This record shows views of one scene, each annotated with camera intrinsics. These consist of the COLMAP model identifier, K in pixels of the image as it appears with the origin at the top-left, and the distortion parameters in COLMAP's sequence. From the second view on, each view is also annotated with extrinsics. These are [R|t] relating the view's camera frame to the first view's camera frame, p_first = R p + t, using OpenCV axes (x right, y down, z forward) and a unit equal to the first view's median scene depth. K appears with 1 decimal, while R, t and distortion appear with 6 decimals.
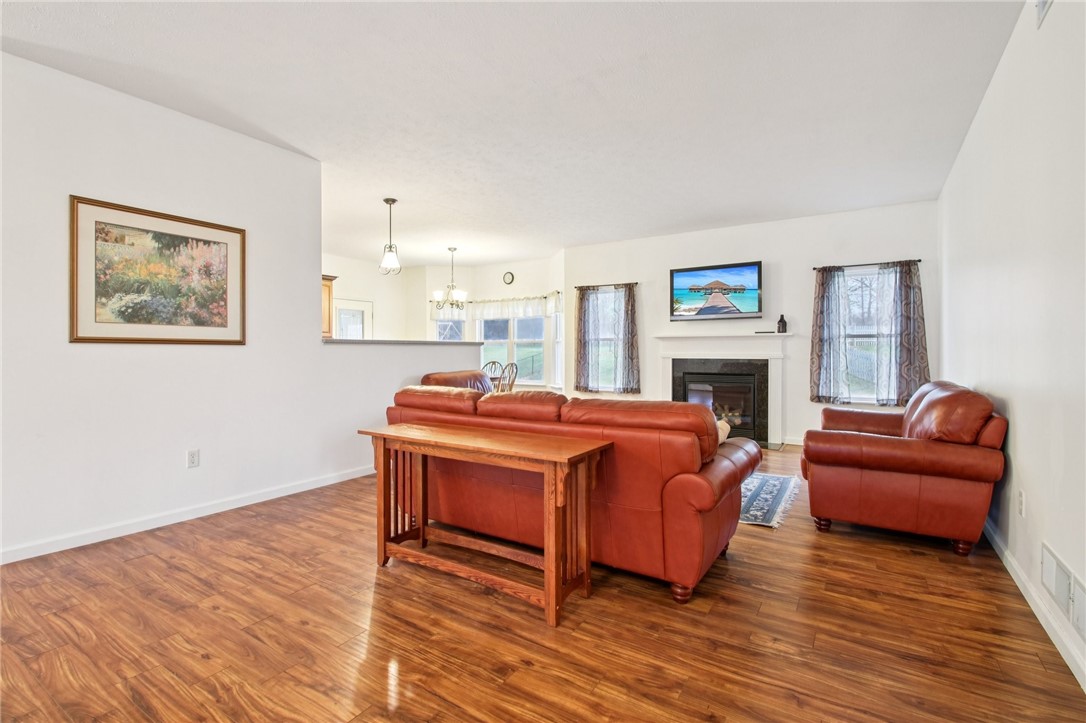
lens RADIAL K [[518.9, 0, 545.4], [0, 518.9, 357.8], [0, 0, 1]] dist [0.001915, -0.002042]
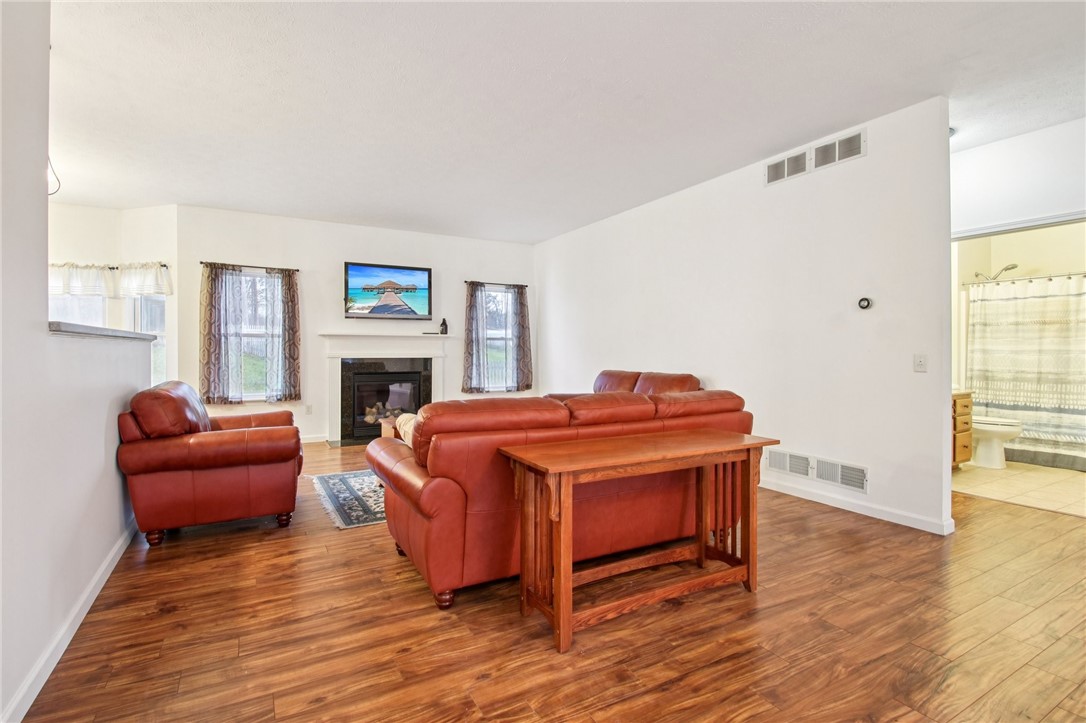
lens RADIAL K [[510.1, 0, 504.2], [0, 510.1, 361.1], [0, 0, 1]] dist [0.002415, -0.004457]
pose [[0.484189, -0.018394, 0.874770, -0.779452], [0.010536, 0.999829, 0.015192, -0.008840], [-0.874900, 0.001861, 0.484301, 0.591541]]
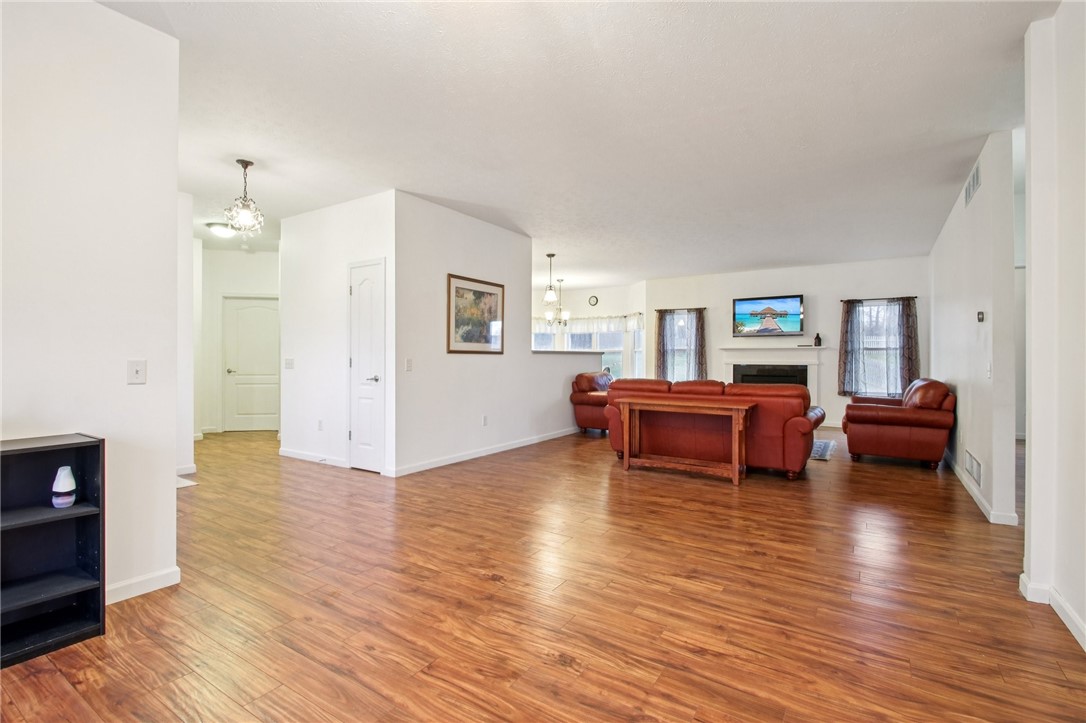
lens RADIAL K [[510.1, 0, 549.0], [0, 510.1, 361.8], [0, 0, 1]] dist [0.002415, -0.004457]
pose [[0.999893, 0.004684, -0.013830, -0.414634], [-0.004763, 0.999973, -0.005680, 0.008124], [0.013803, 0.005746, 0.999888, -0.640592]]
